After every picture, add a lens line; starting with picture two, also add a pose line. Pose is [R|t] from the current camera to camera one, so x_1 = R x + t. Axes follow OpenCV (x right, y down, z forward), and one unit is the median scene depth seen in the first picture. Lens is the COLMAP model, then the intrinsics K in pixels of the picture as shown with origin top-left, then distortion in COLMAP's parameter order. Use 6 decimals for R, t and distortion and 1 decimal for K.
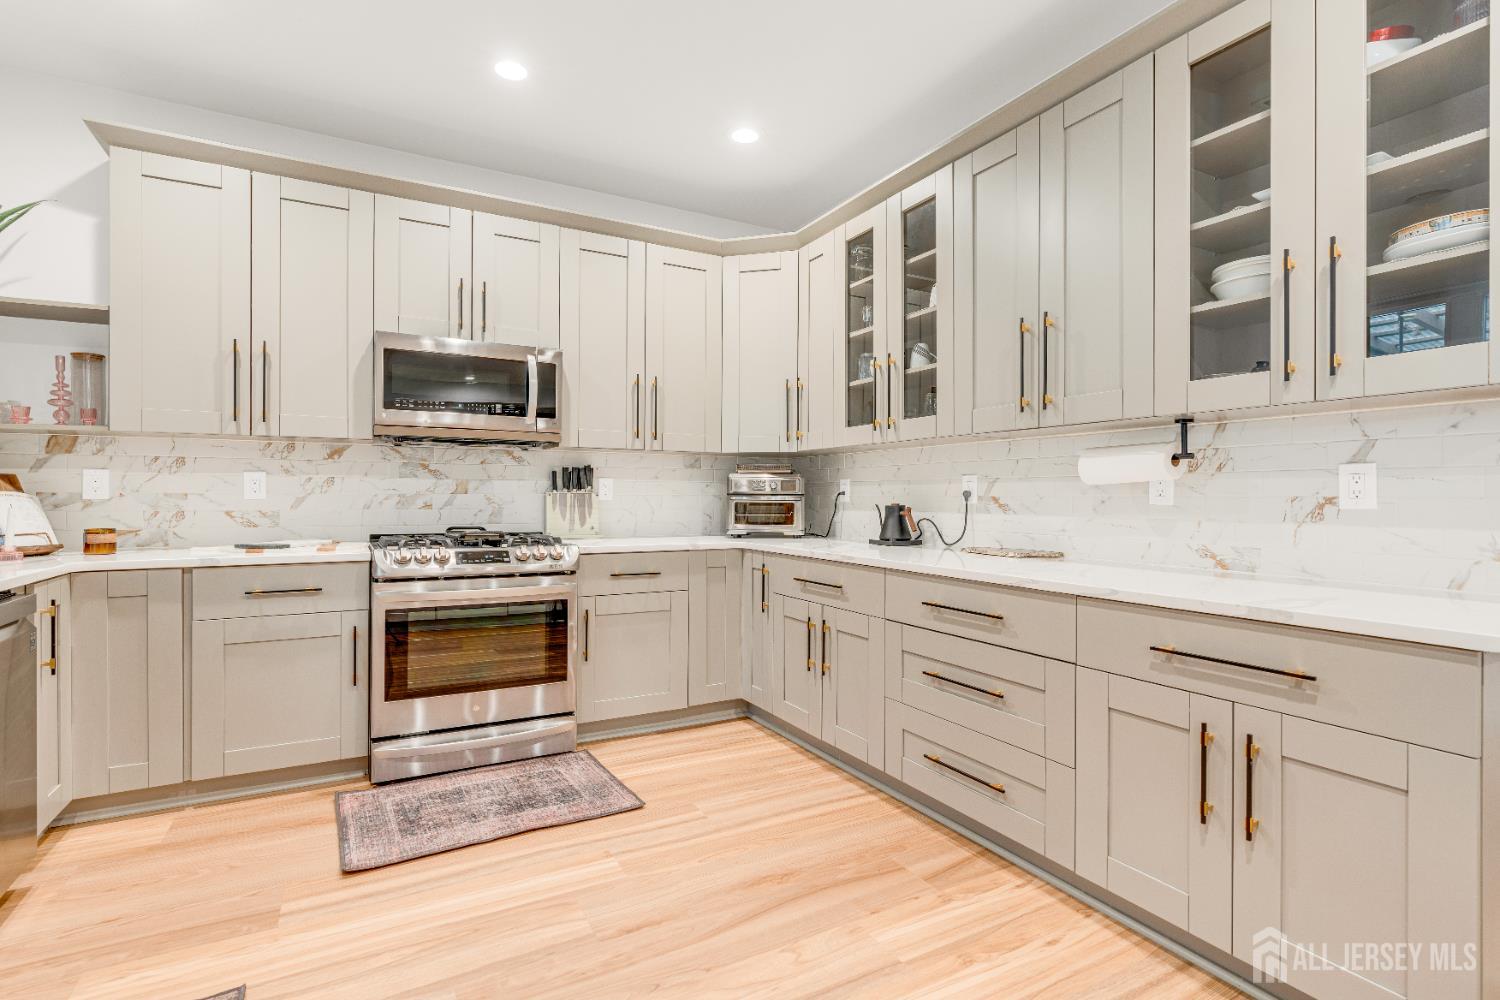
lens RADIAL K [[682.8, 0, 776.4], [0, 682.8, 495.8], [0, 0, 1]] dist [-0.005982, 0.001130]
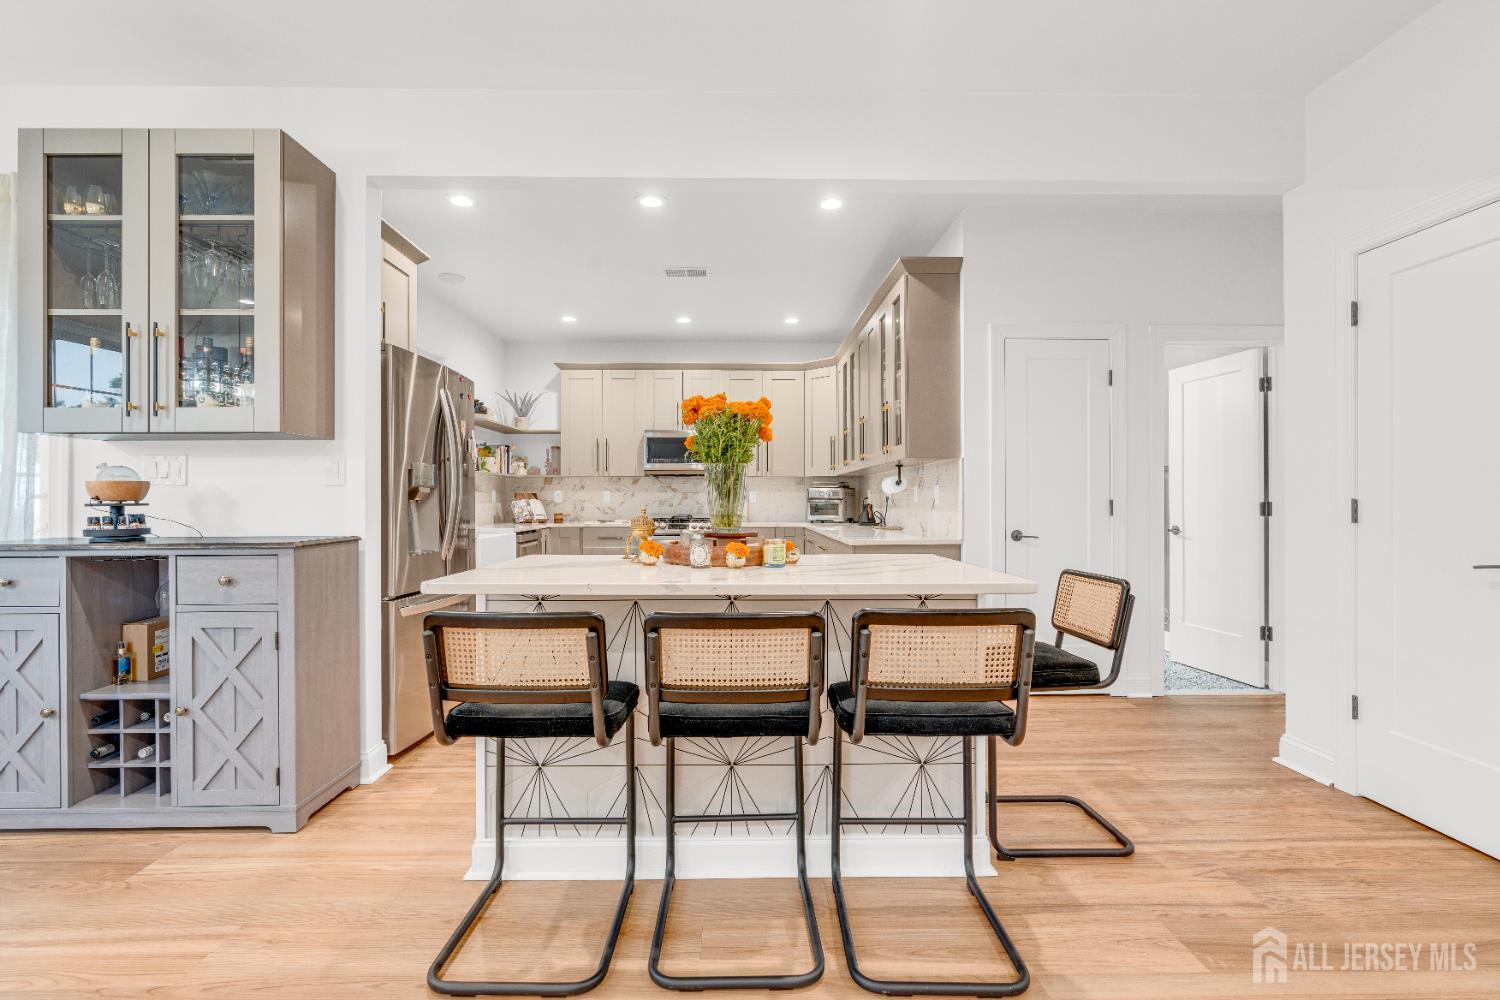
lens RADIAL K [[682.8, 0, 752.5], [0, 682.8, 498.0], [0, 0, 1]] dist [-0.005982, 0.001130]
pose [[0.865589, -0.004493, -0.500734, 0.961071], [0.003269, 0.999989, -0.003320, 0.000076], [0.500744, 0.001237, 0.865595, -0.896253]]
